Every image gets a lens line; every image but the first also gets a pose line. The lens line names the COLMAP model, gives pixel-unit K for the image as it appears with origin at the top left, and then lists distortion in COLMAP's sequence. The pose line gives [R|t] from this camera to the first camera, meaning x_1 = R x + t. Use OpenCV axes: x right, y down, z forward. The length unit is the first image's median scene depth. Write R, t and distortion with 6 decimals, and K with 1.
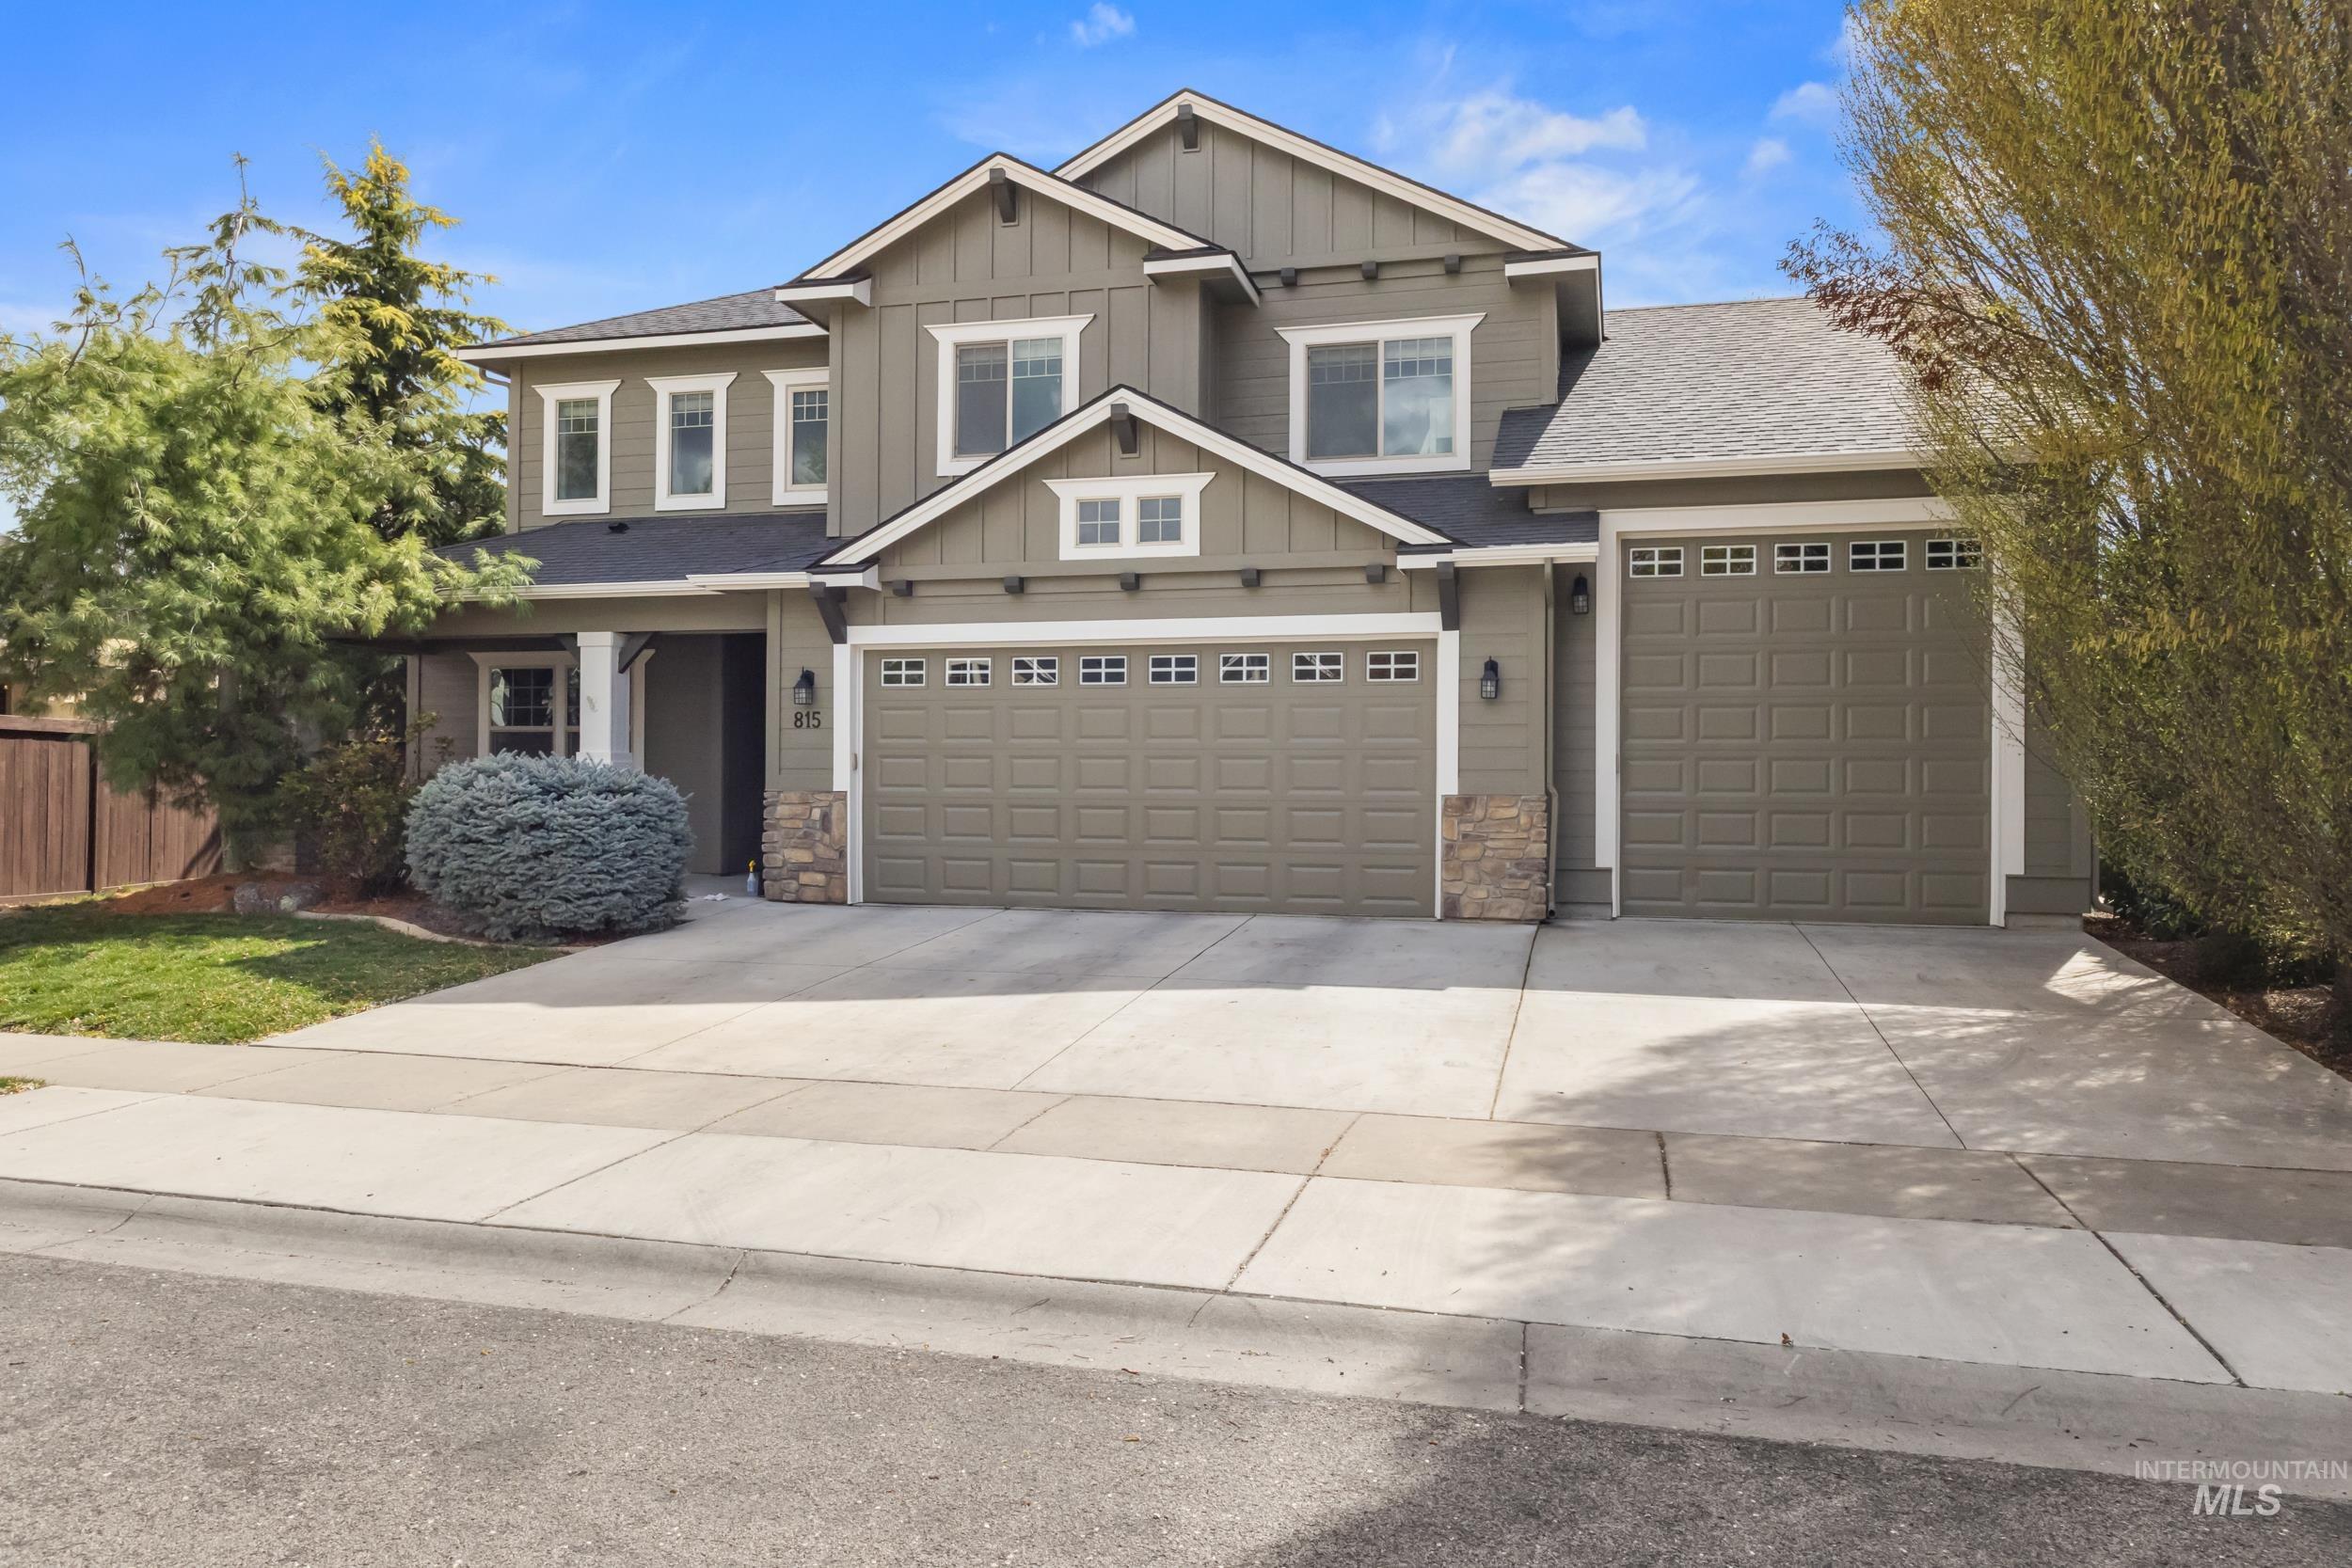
lens RADIAL K [[1684.5, 0, 1176.2], [0, 1684.5, 793.7], [0, 0, 1]] dist [-0.038238, 0.001493]
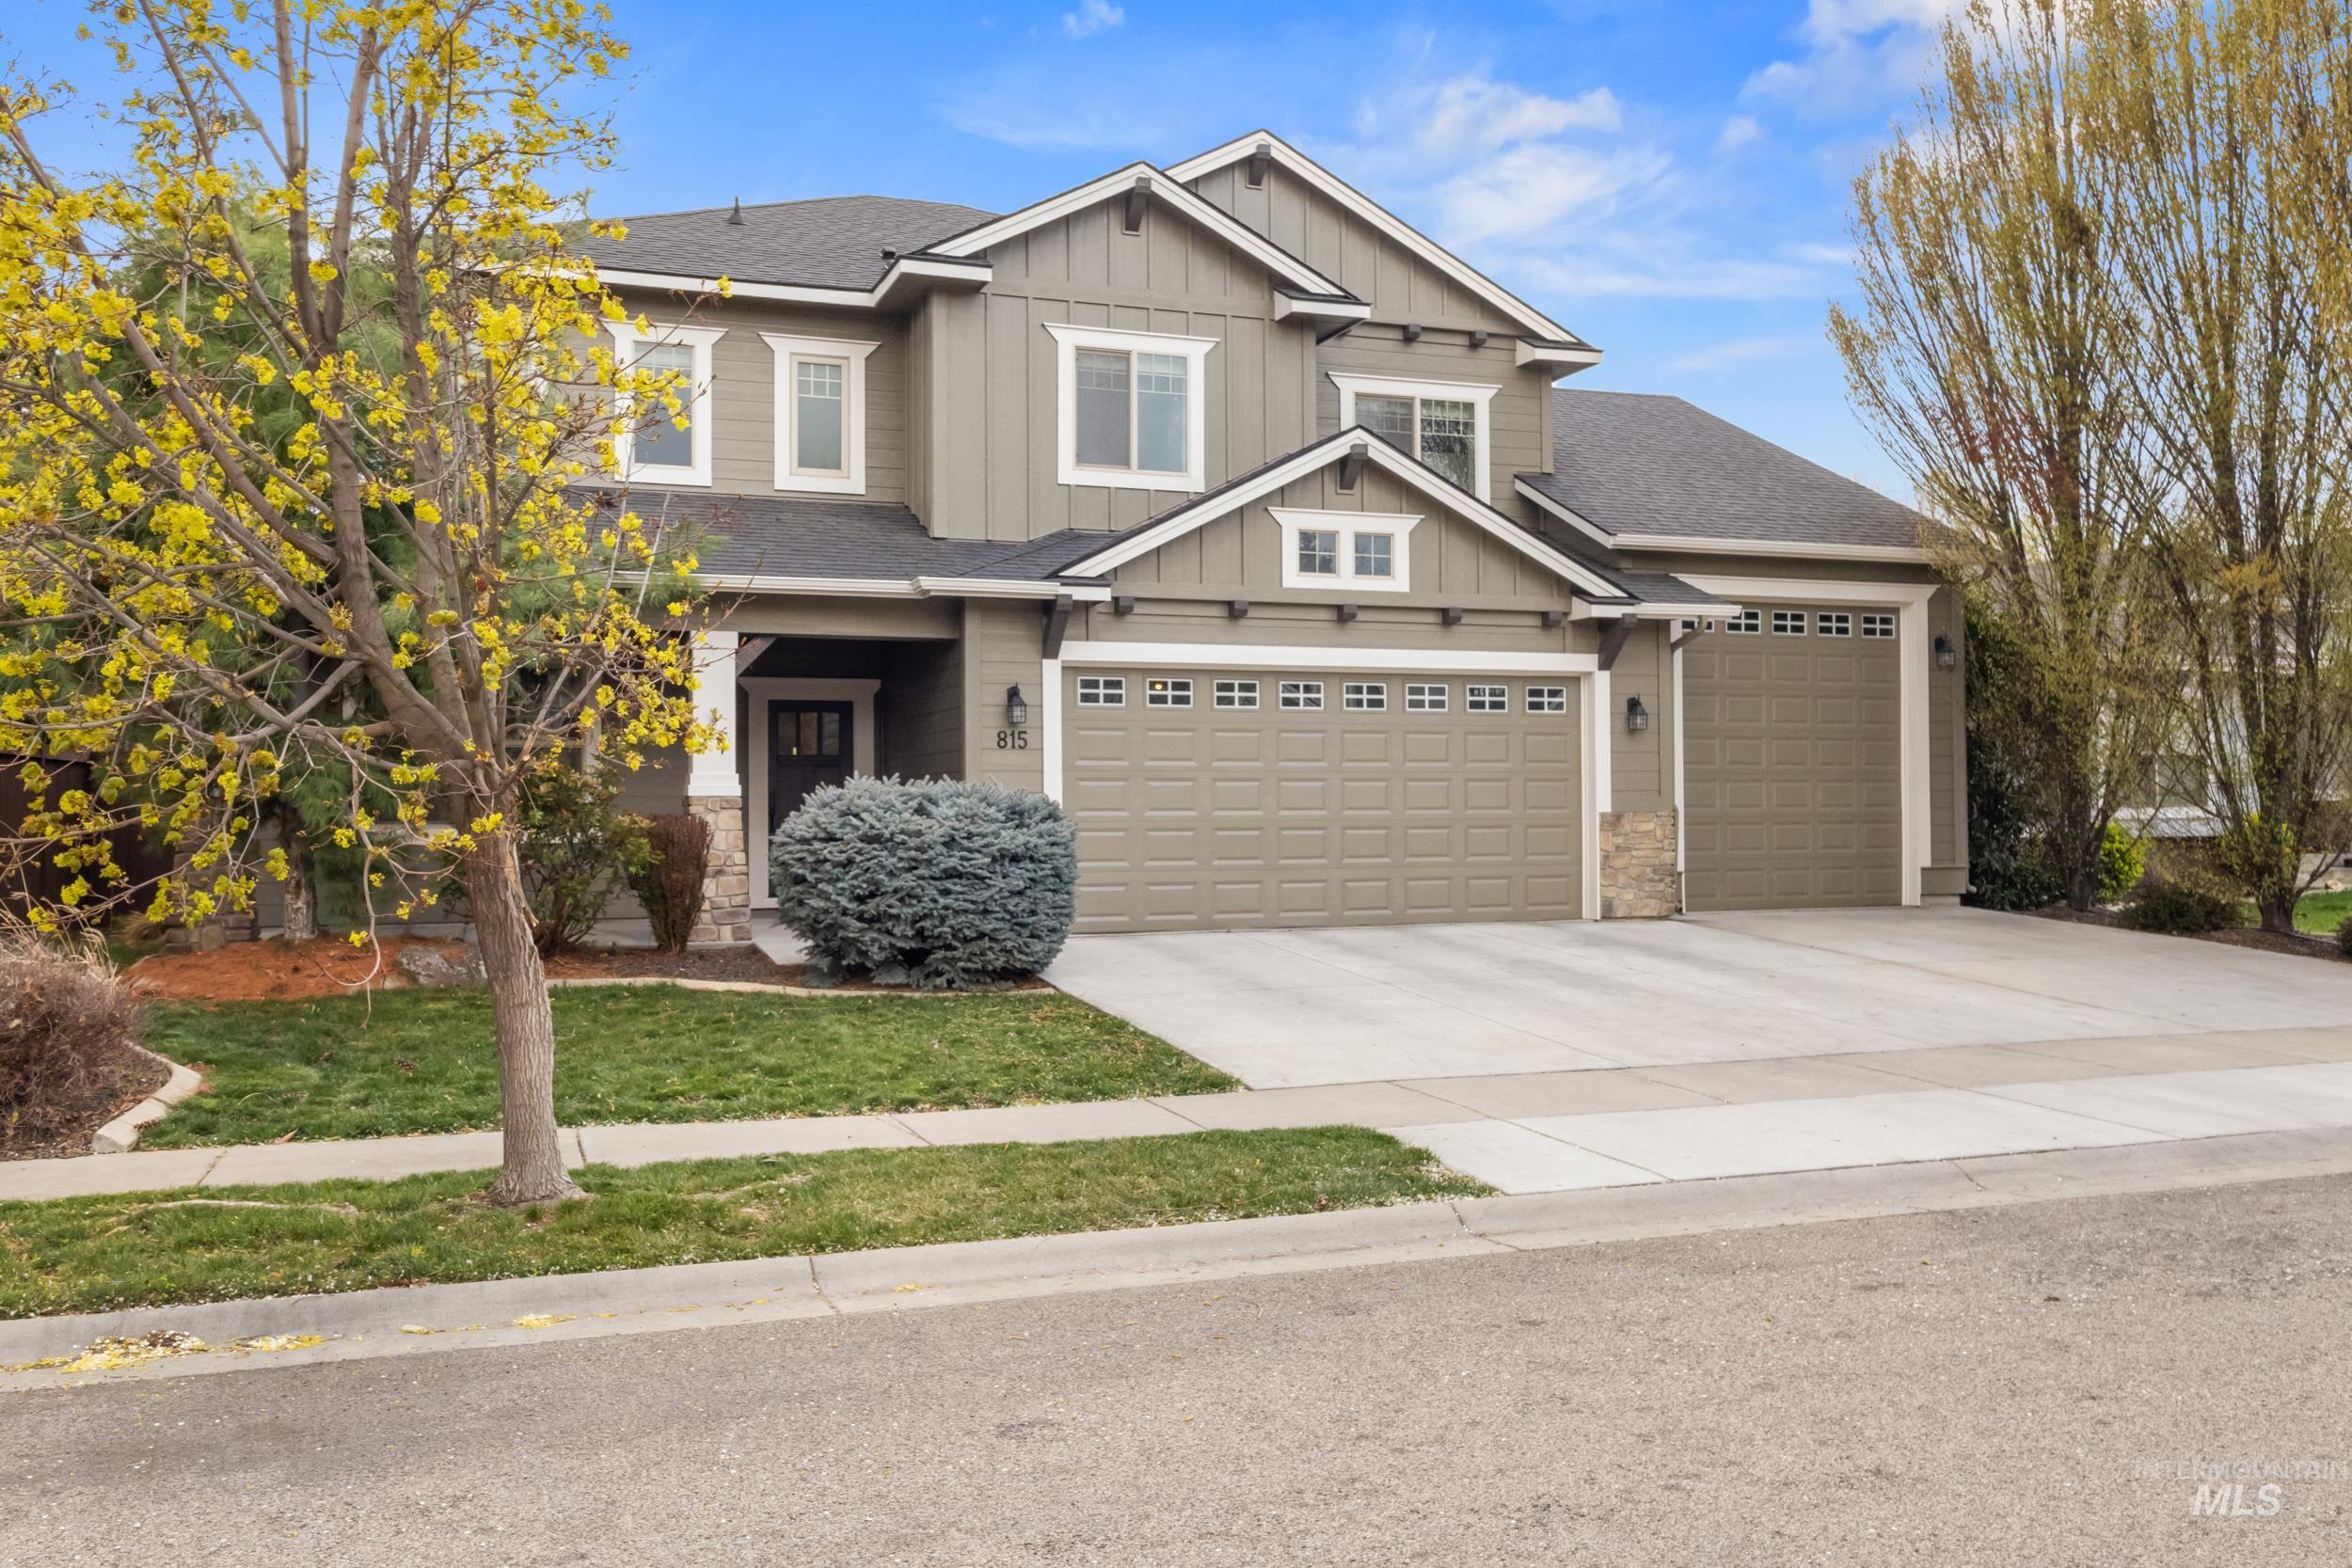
lens RADIAL K [[1977.5, 0, 1176.1], [0, 1977.5, 769.0], [0, 0, 1]] dist [-0.013729, -0.006886]
pose [[0.793125, 0.003342, 0.609050, -0.837442], [0.016402, 0.999505, -0.026844, 0.002653], [-0.608838, 0.031280, 0.792678, 0.093150]]
